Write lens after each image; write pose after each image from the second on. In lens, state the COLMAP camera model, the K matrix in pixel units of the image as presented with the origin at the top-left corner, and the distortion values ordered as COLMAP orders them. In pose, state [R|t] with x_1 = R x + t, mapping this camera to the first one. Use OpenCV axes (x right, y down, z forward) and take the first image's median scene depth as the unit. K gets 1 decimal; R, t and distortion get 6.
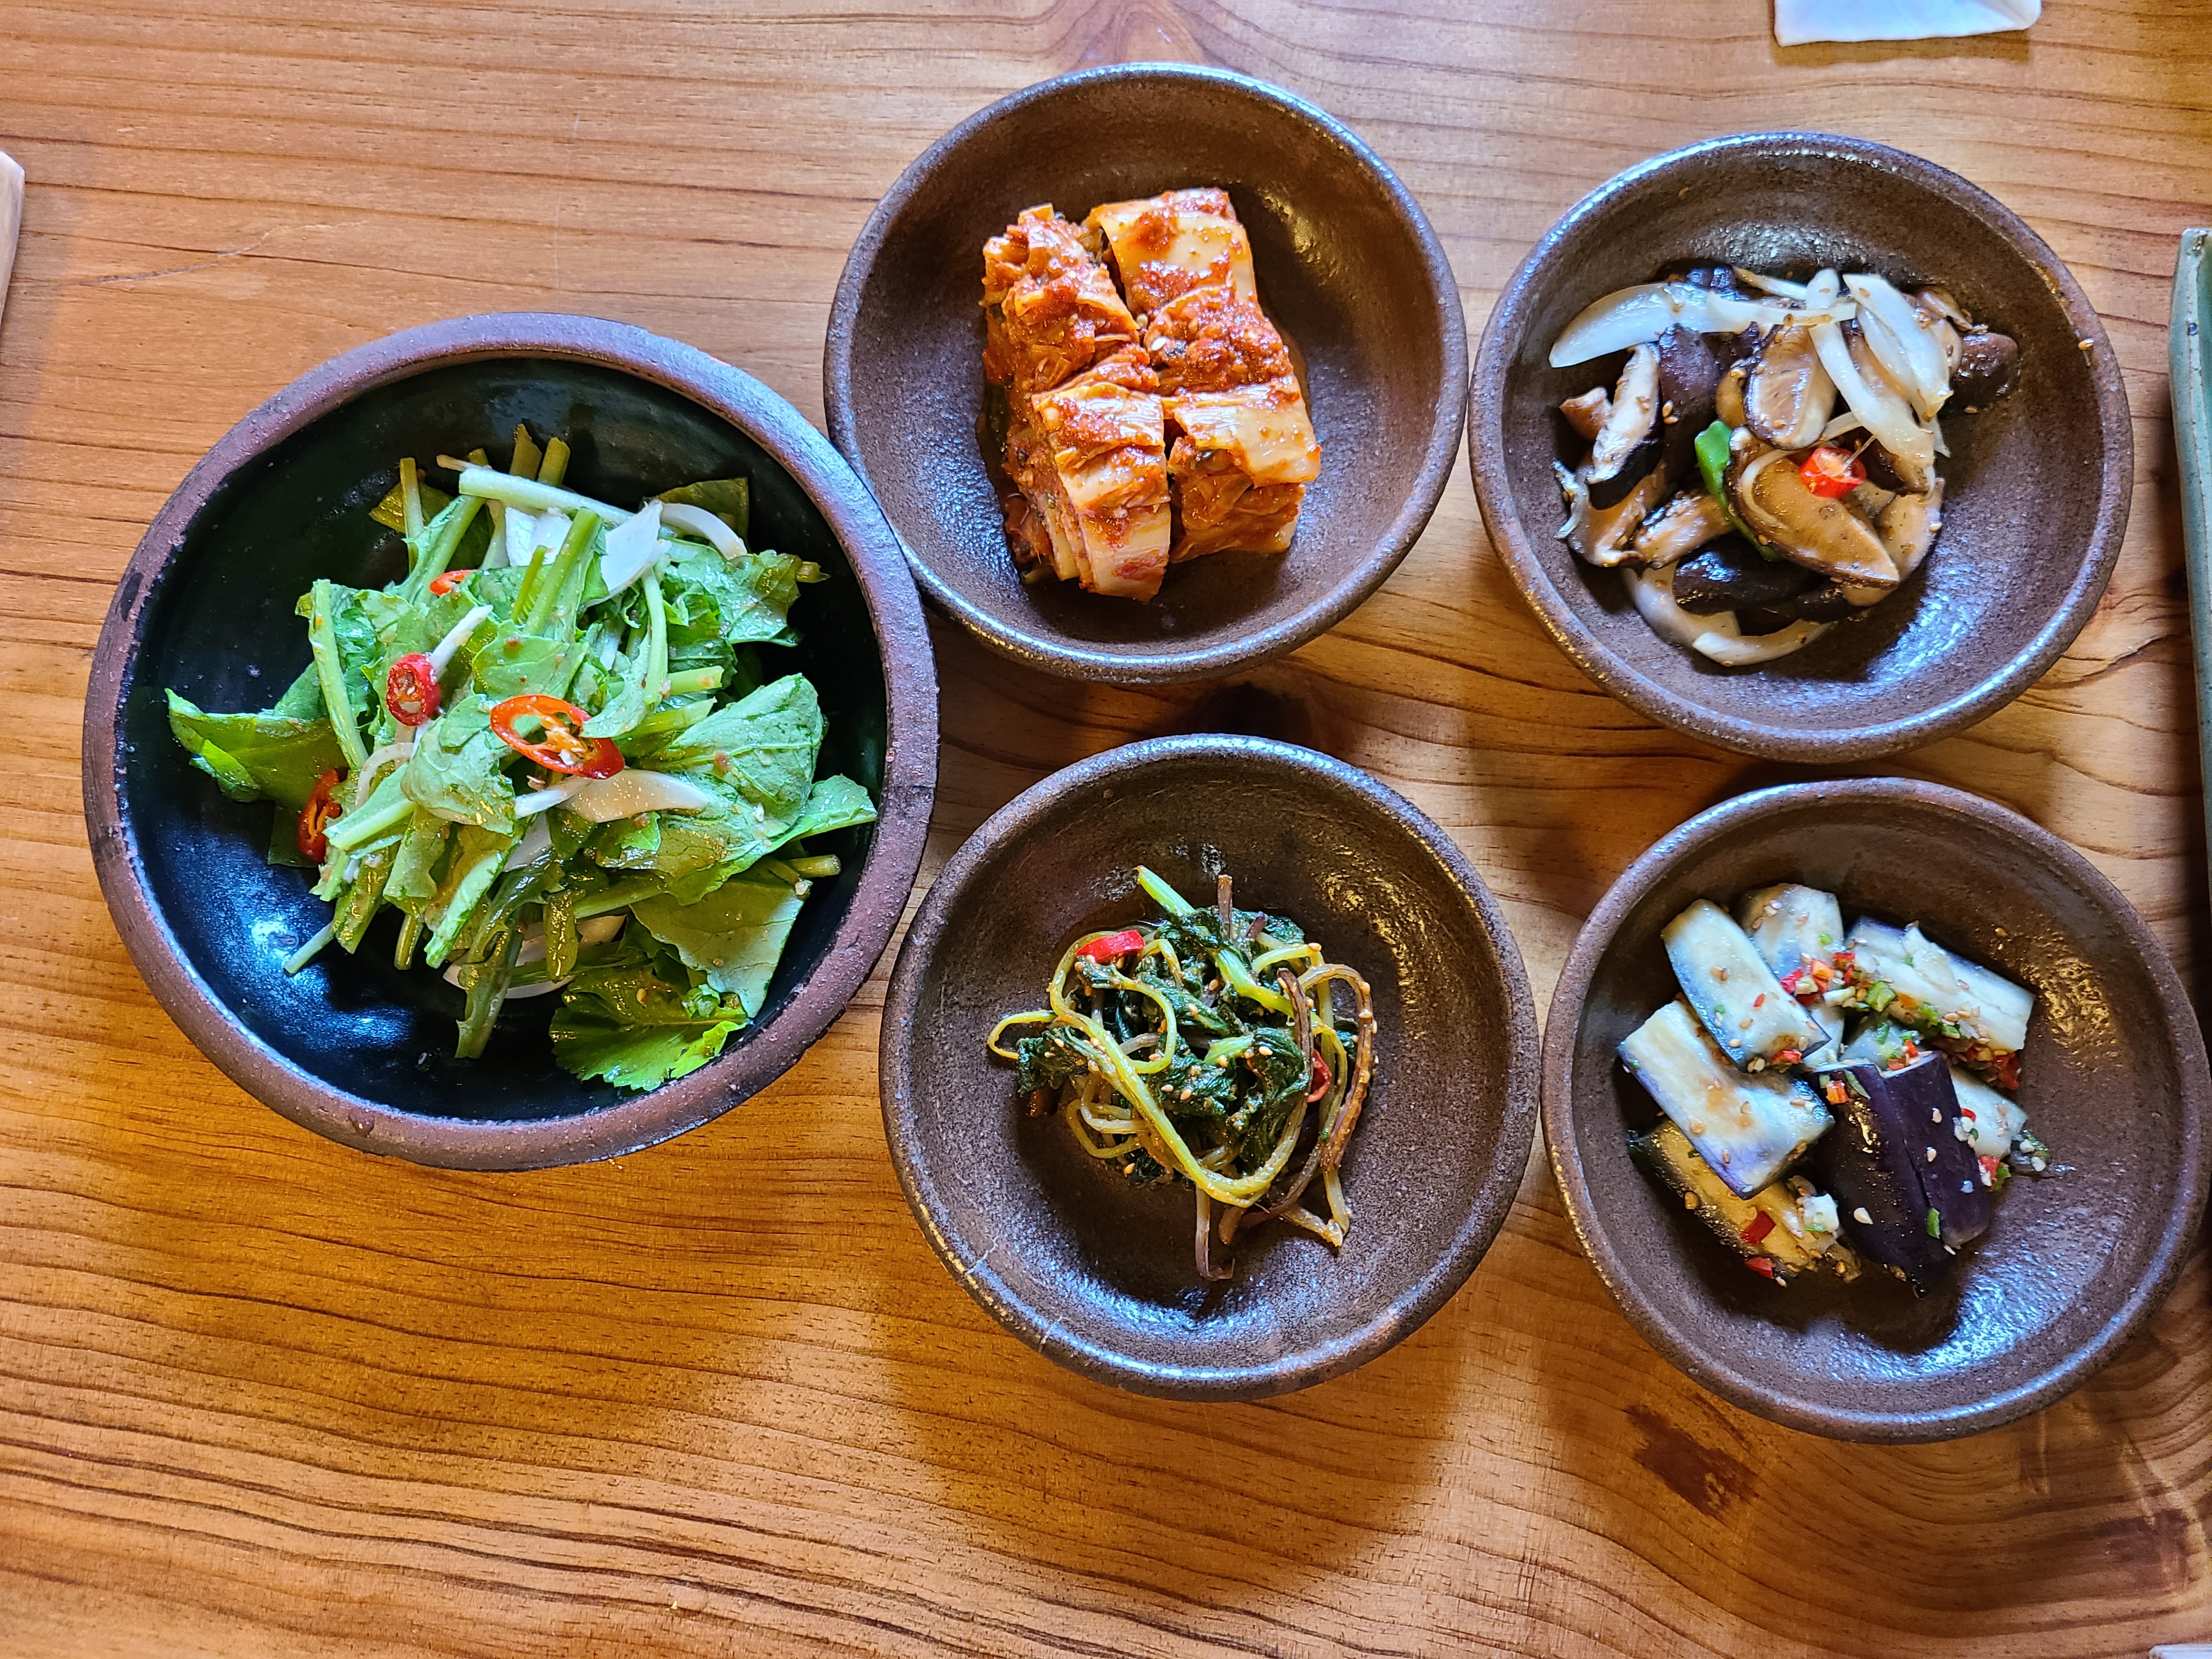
lens RADIAL K [[1659.6, 0, 1110.8], [0, 1659.6, 825.5], [0, 0, 1]] dist [0.059775, -0.046008]
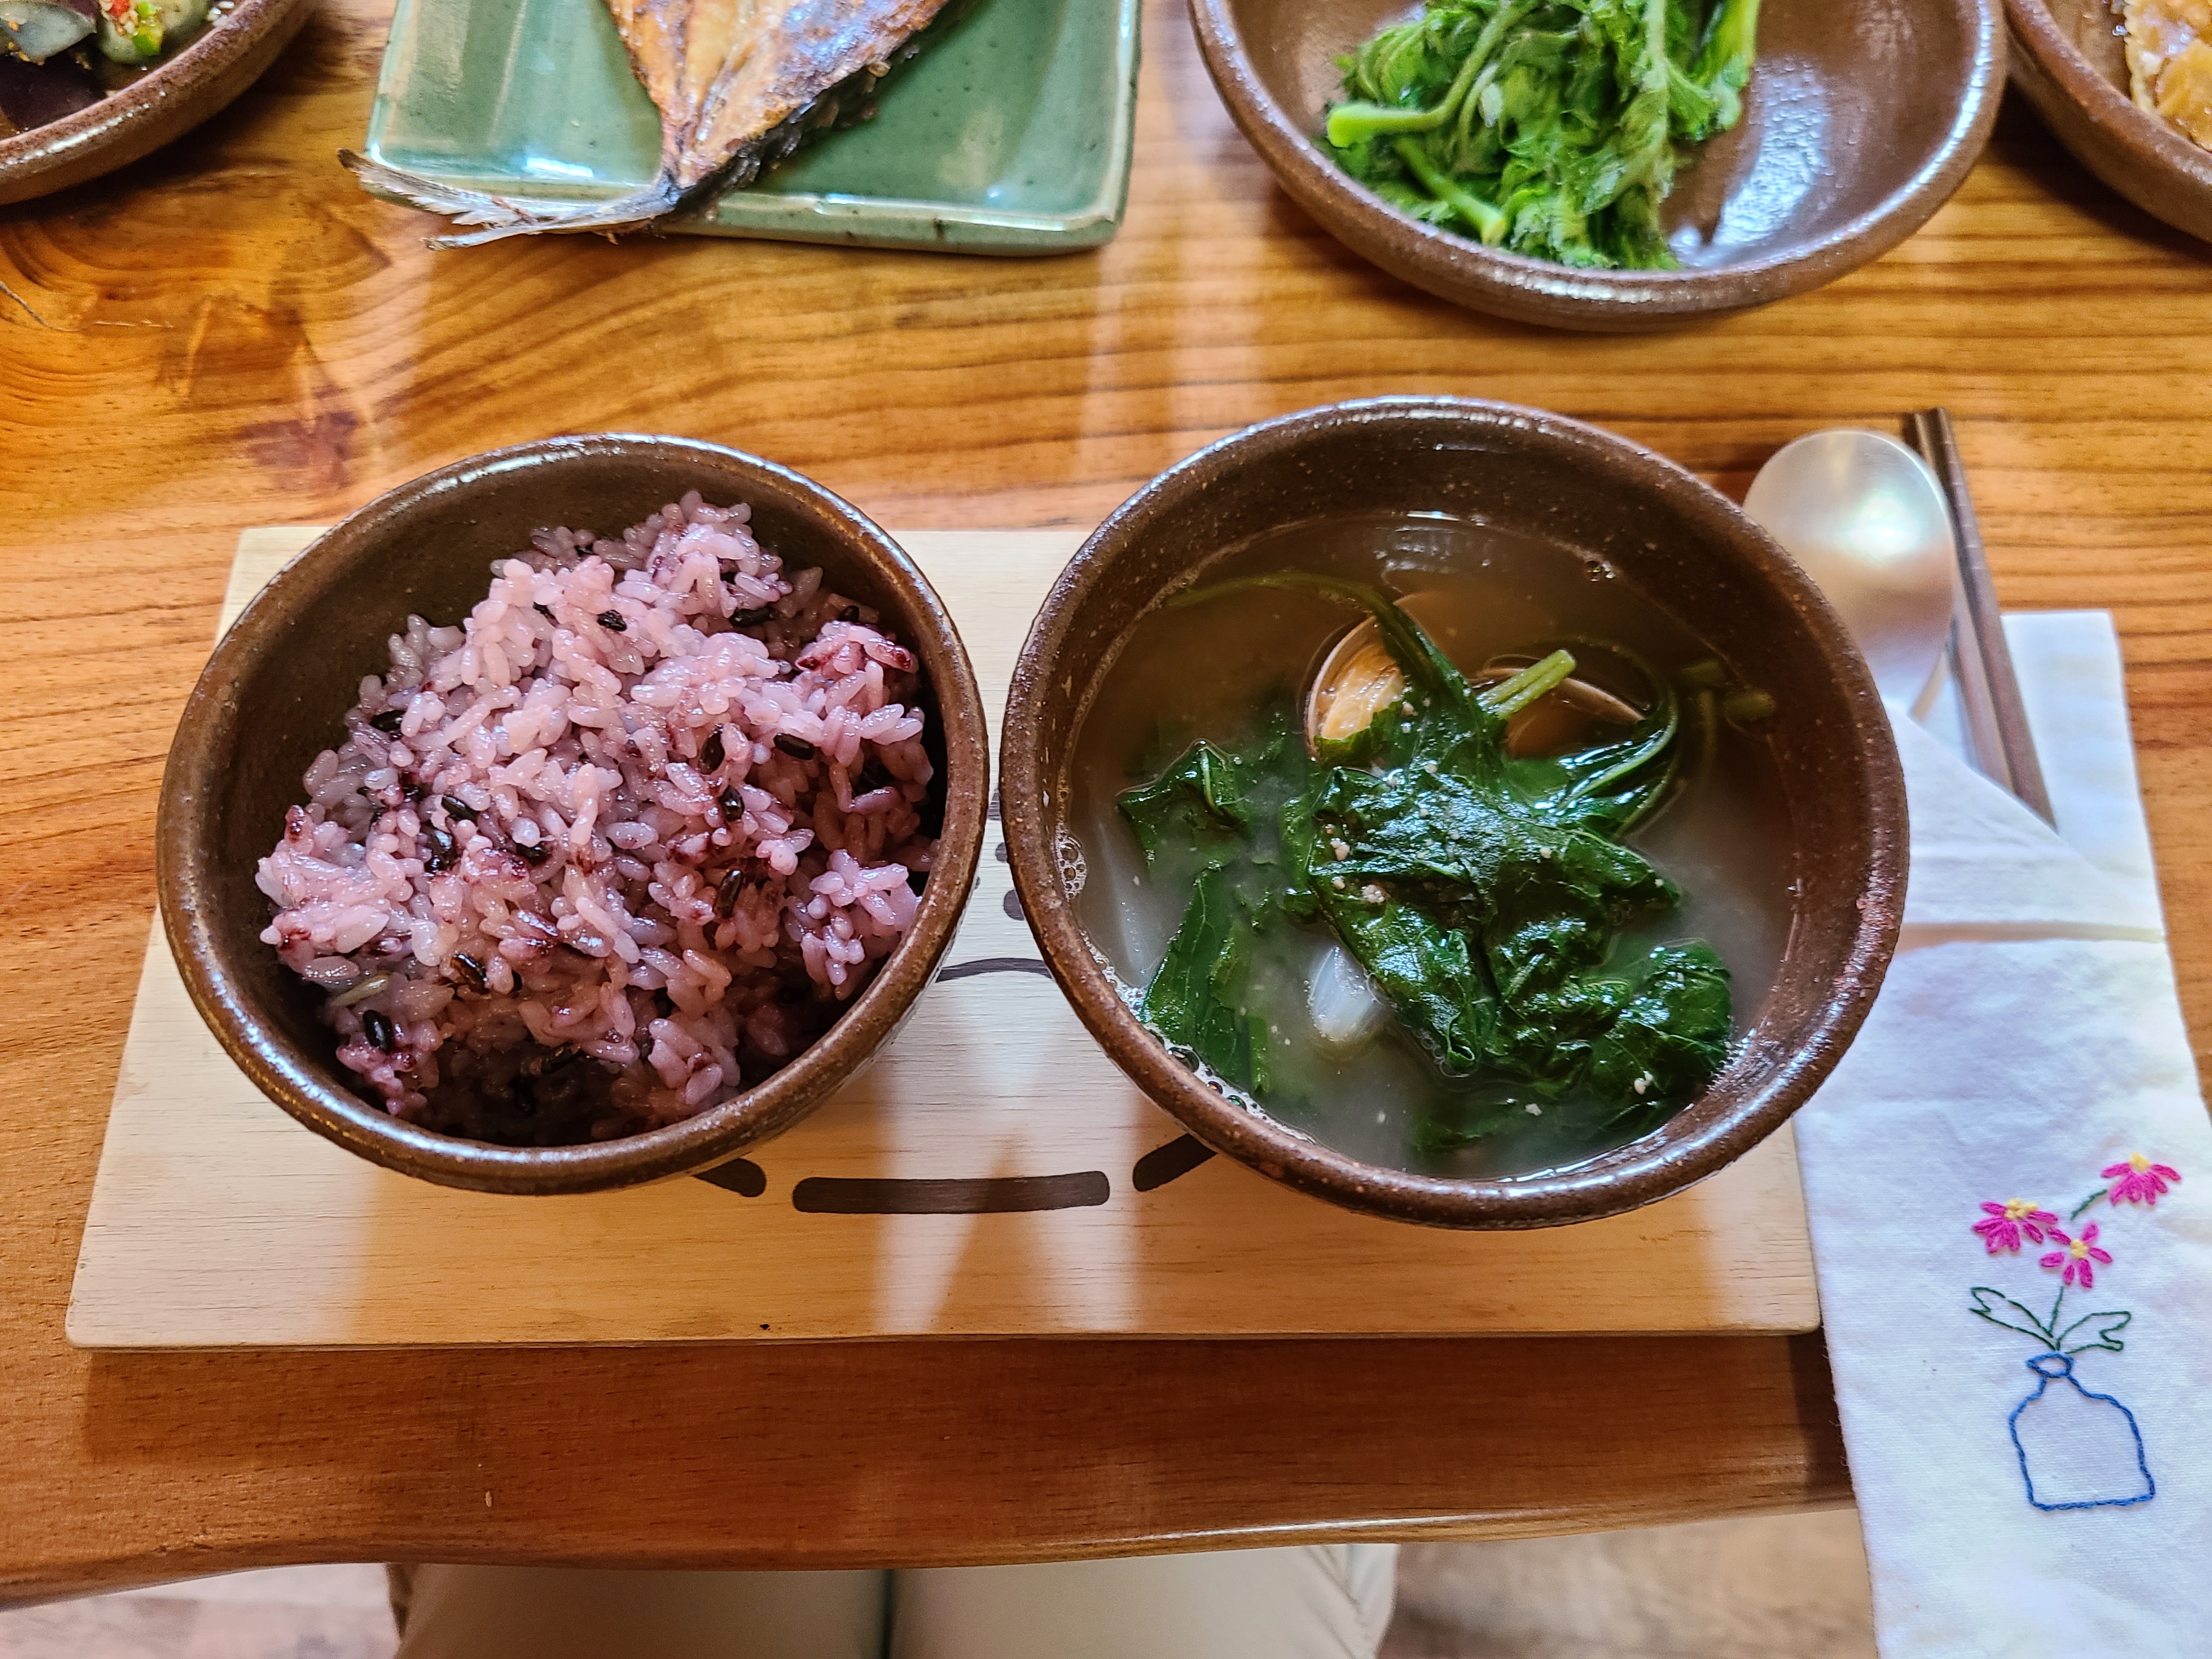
lens RADIAL K [[1695.1, 0, 1123.0], [0, 1695.1, 823.5], [0, 0, 1]] dist [0.009661, -0.002629]
pose [[0.999231, 0.014159, 0.036551, 0.963992], [-0.003005, 0.957405, -0.288733, 0.812854], [-0.039082, 0.288401, 0.956712, 0.288970]]
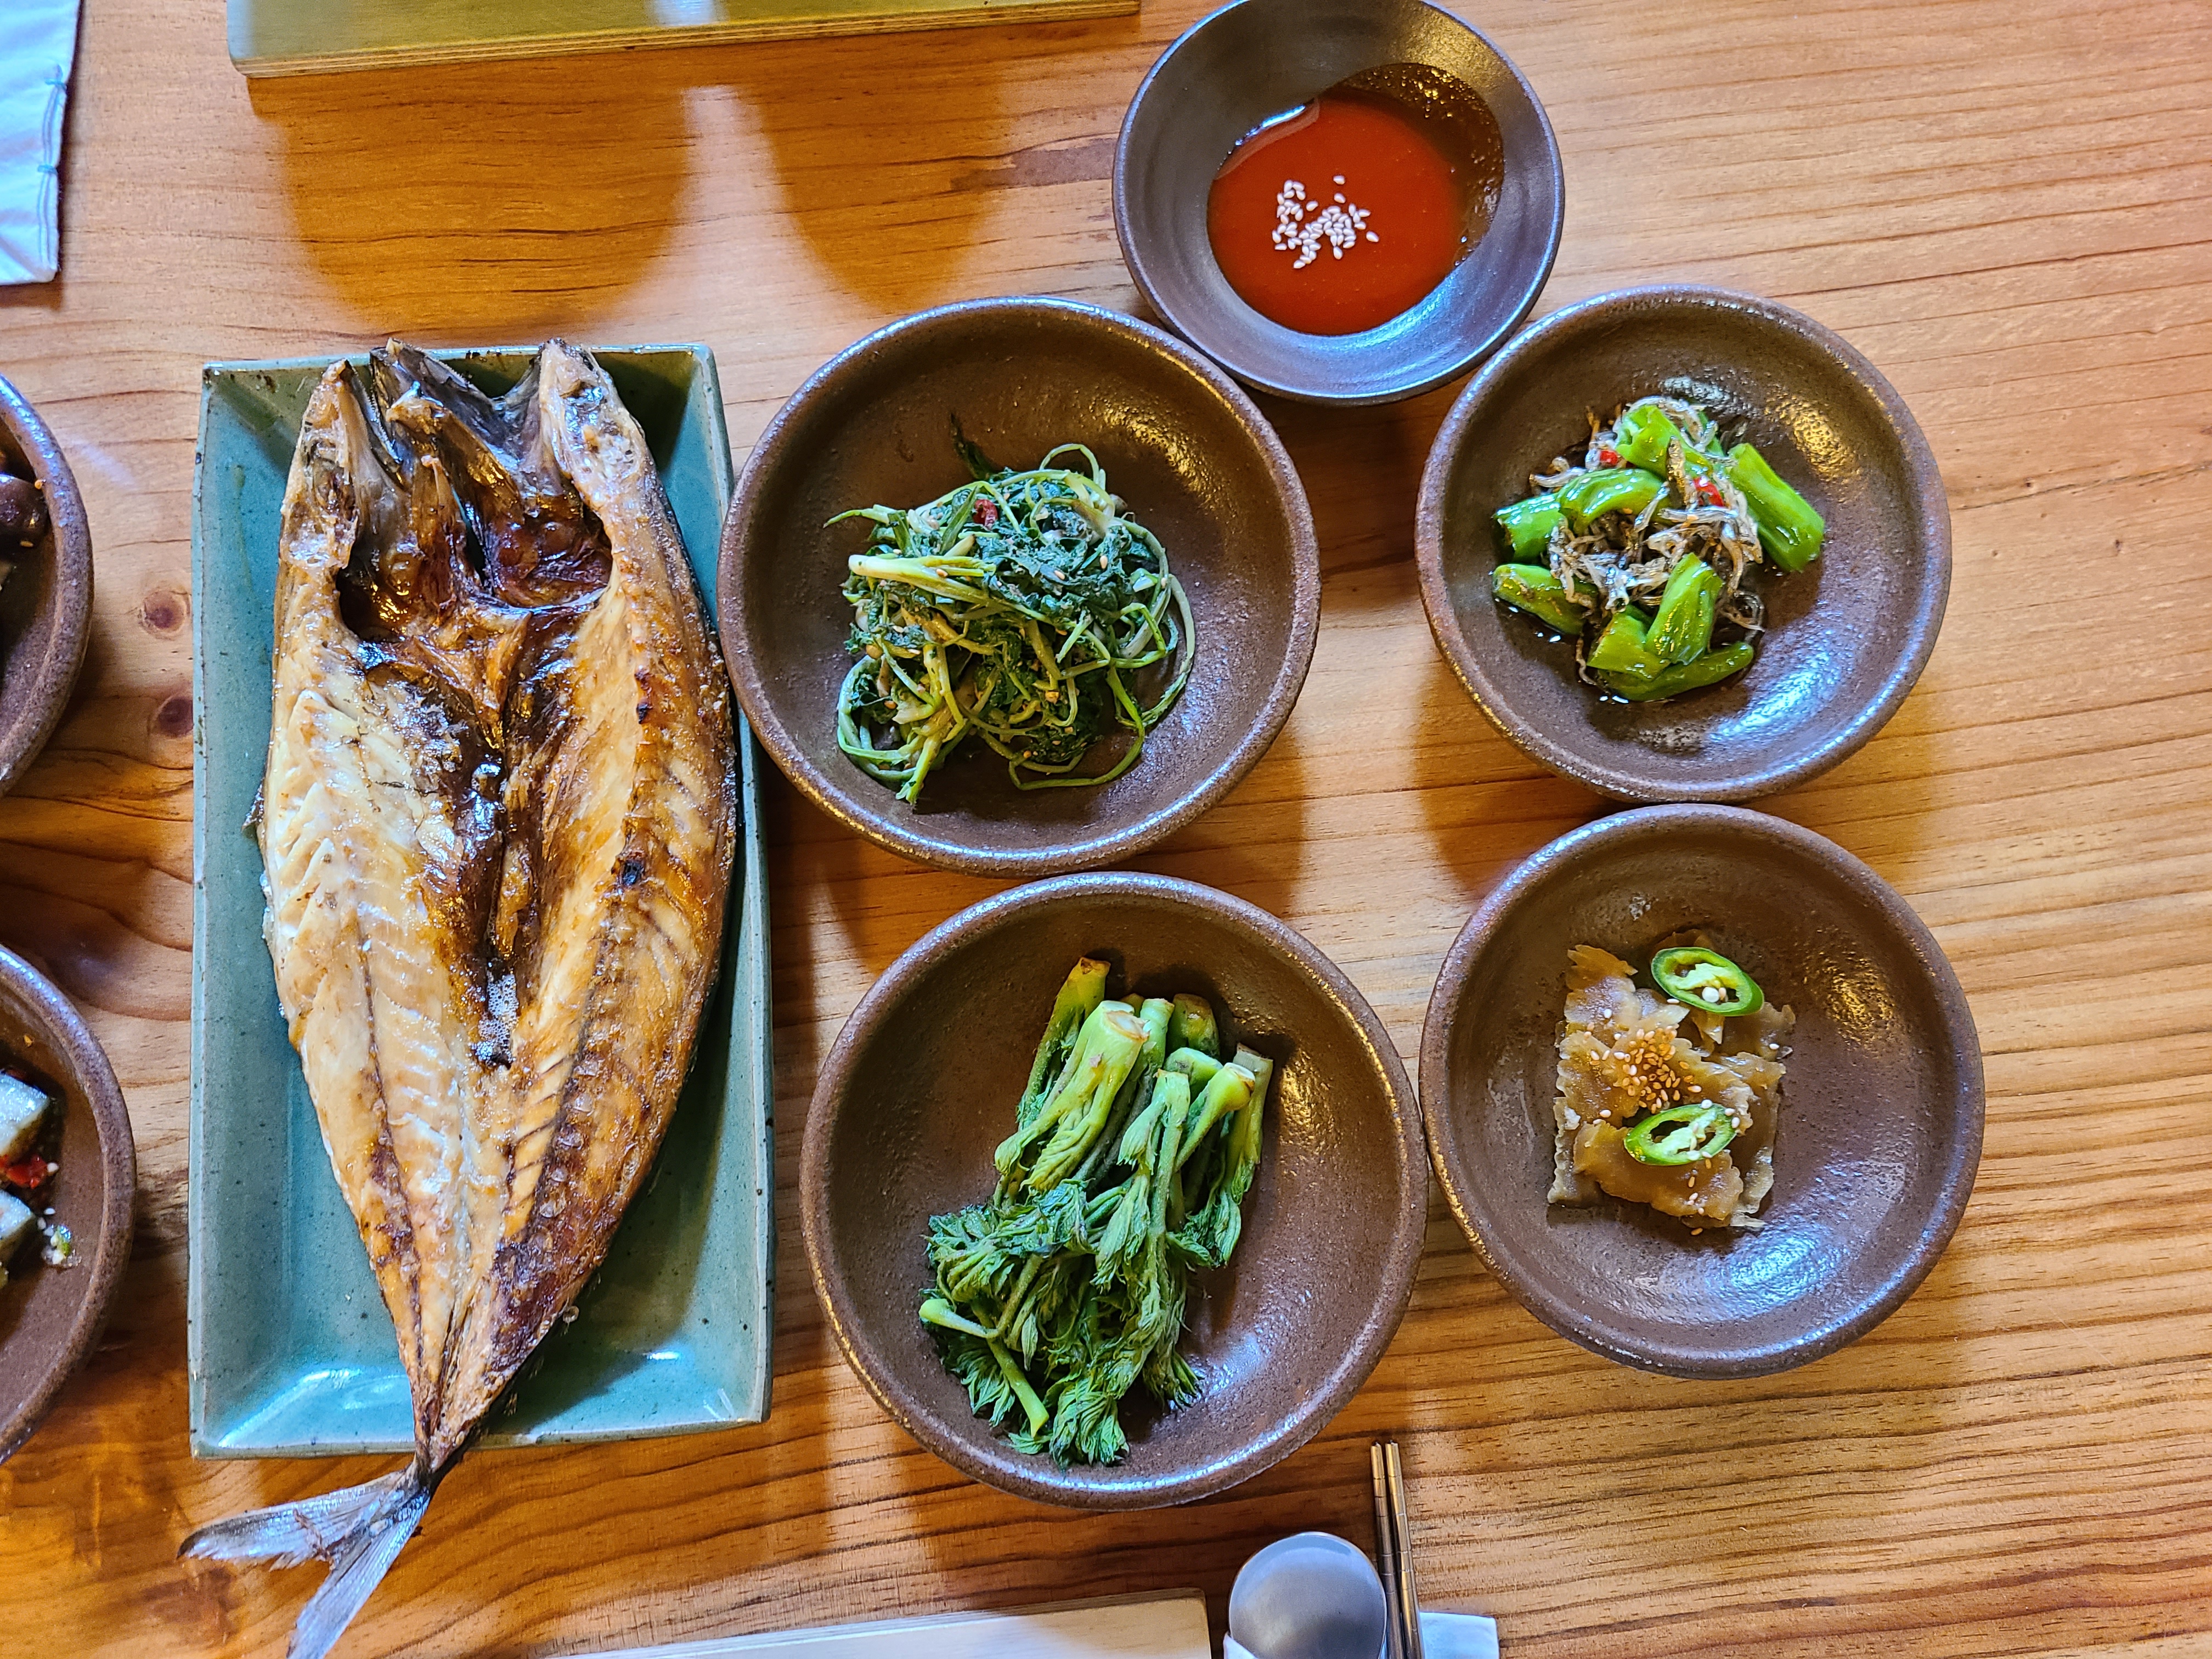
lens RADIAL K [[1659.6, 0, 1110.8], [0, 1659.6, 825.5], [0, 0, 1]] dist [0.059775, -0.046008]
pose [[0.996196, -0.078476, 0.037878, 1.185887], [0.078788, 0.996868, -0.006819, -0.010090], [-0.037225, 0.009778, 0.999259, -0.088472]]
